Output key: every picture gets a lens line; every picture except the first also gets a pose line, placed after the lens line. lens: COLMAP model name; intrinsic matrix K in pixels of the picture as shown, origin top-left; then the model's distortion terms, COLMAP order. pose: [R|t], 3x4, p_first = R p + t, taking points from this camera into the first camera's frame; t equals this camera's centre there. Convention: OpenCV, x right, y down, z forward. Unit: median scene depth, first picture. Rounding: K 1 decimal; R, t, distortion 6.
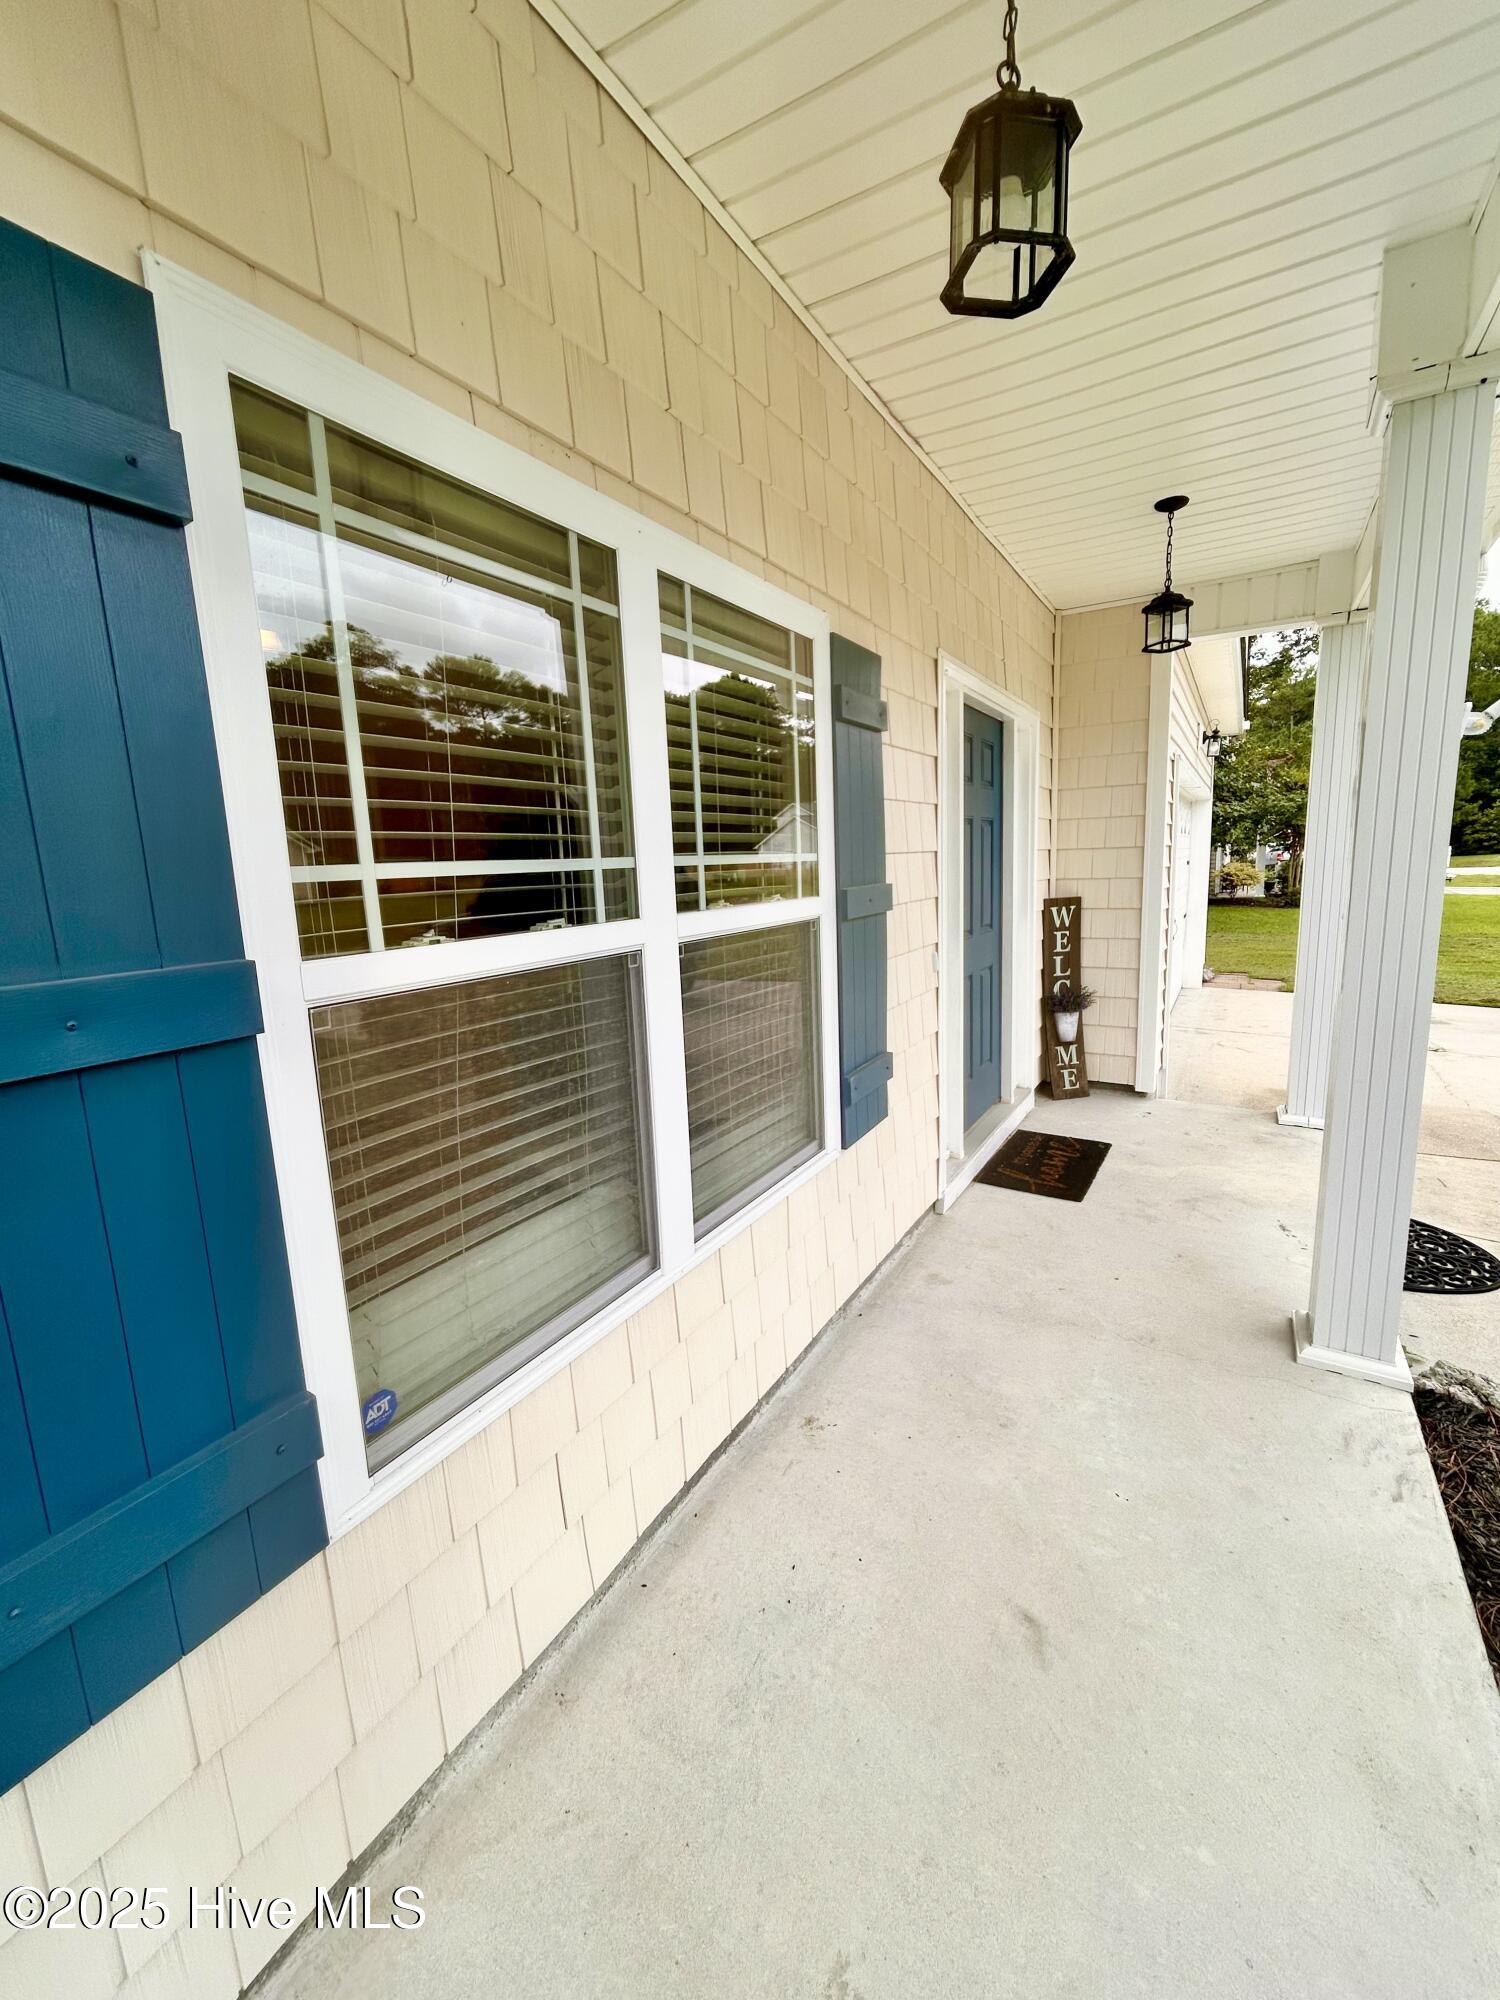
lens RADIAL K [[812.6, 0, 750.0], [0, 812.6, 1007.4], [0, 0, 1]] dist [-0.003293, 0.003197]
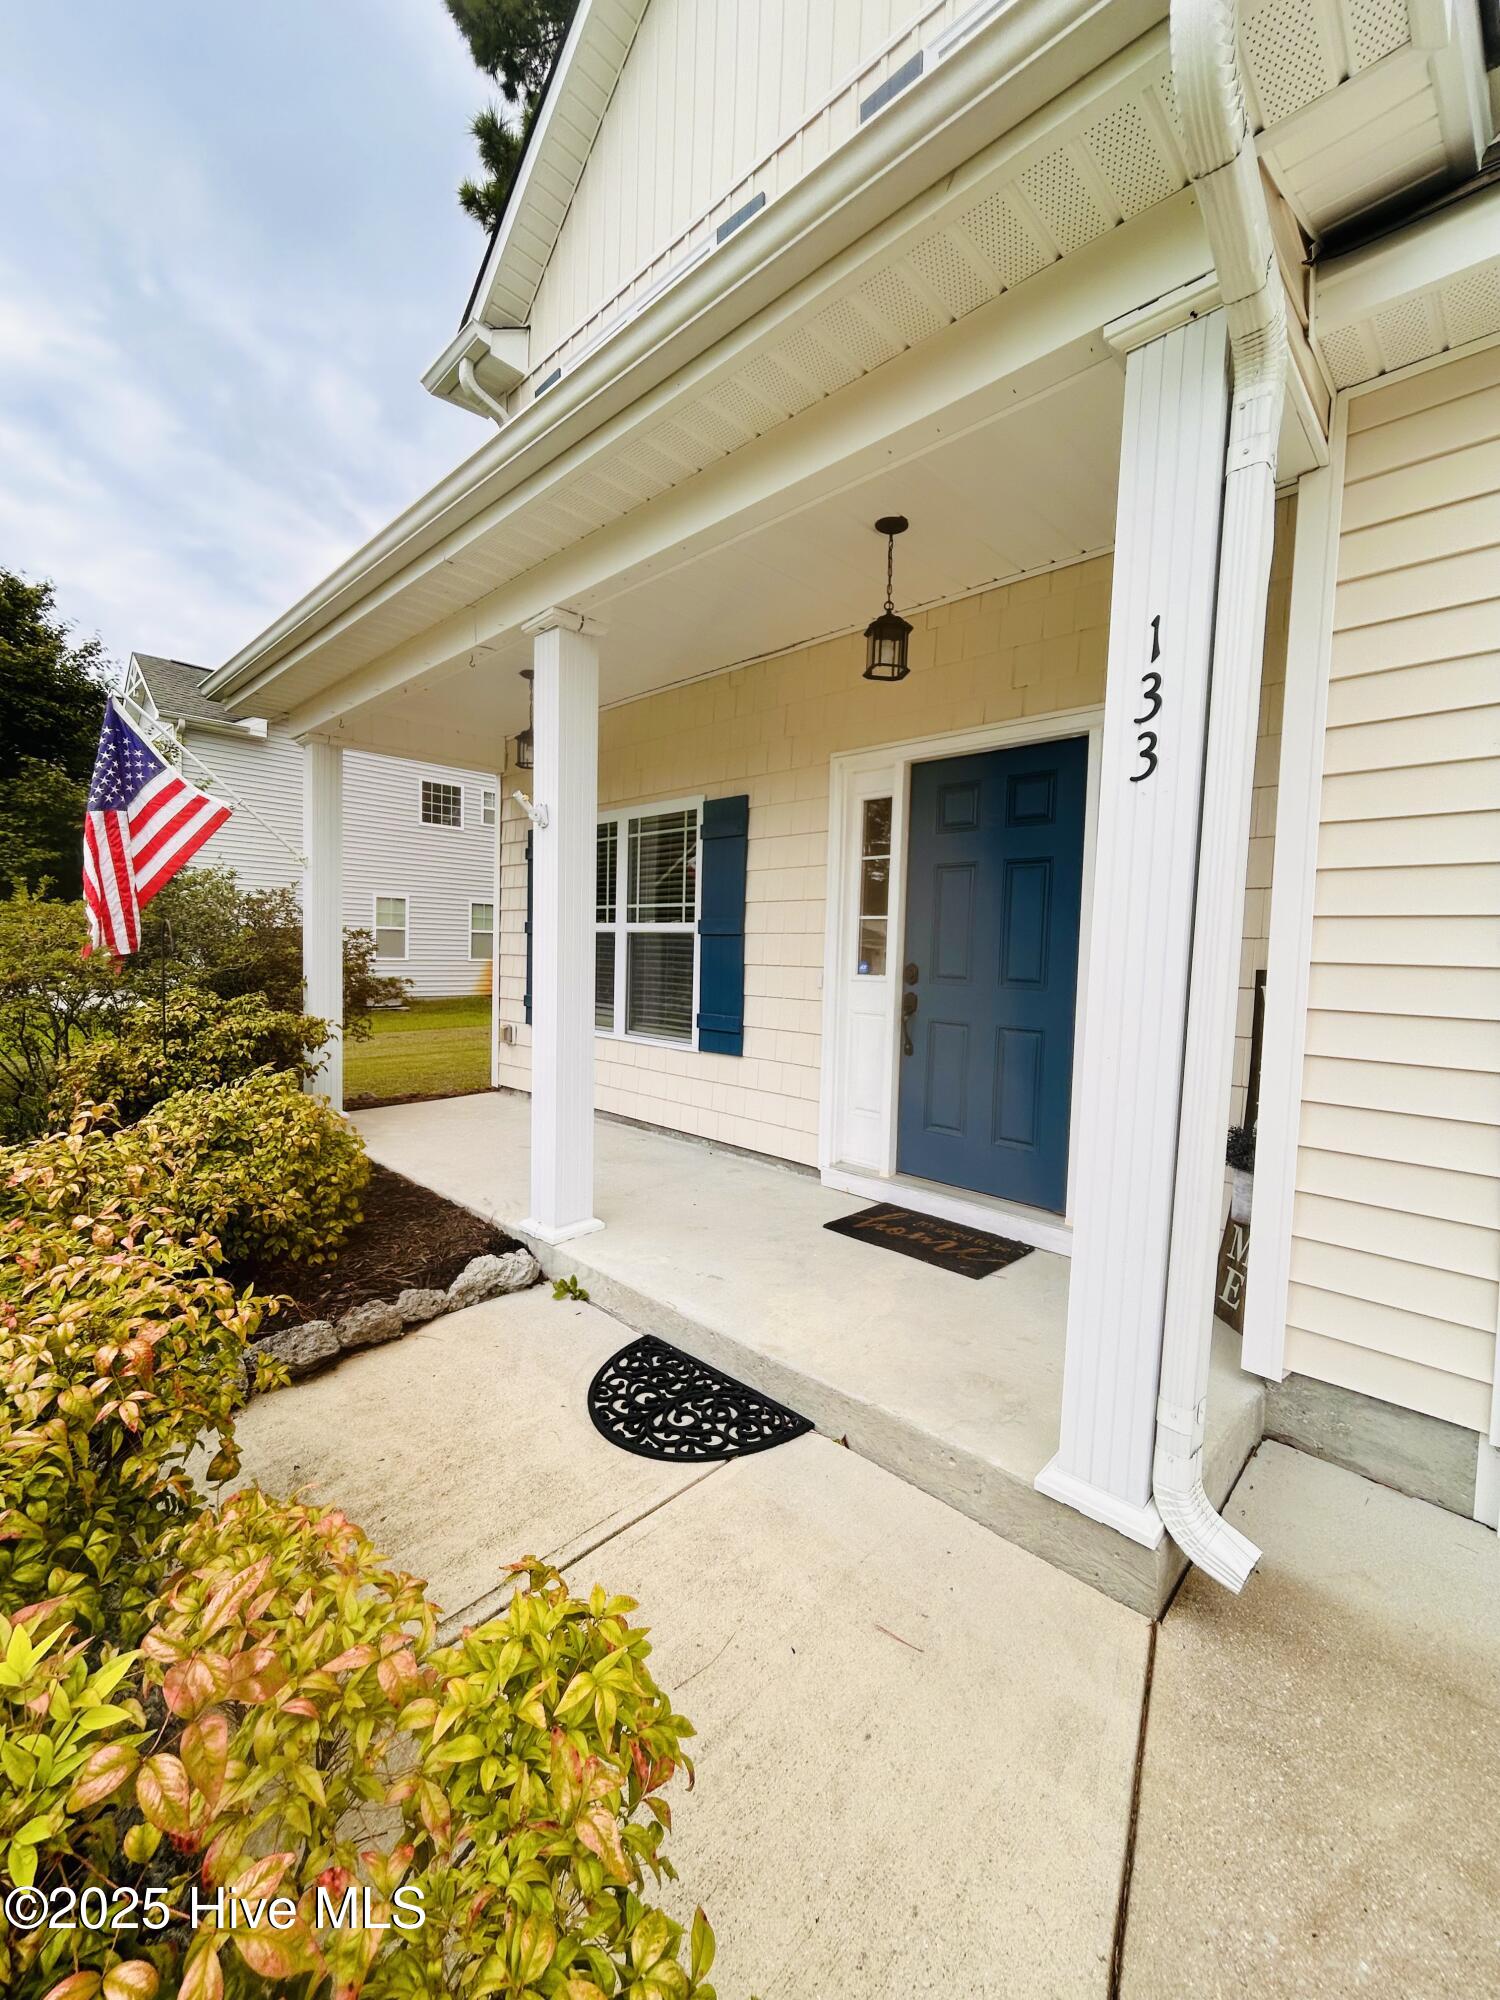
lens RADIAL K [[812.6, 0, 744.9], [0, 812.6, 995.8], [0, 0, 1]] dist [-0.003293, 0.003197]
pose [[-0.240575, 0.112274, -0.964115, 2.755807], [-0.169712, 0.973121, 0.155671, -0.388969], [0.955679, 0.201072, -0.215054, 2.074446]]
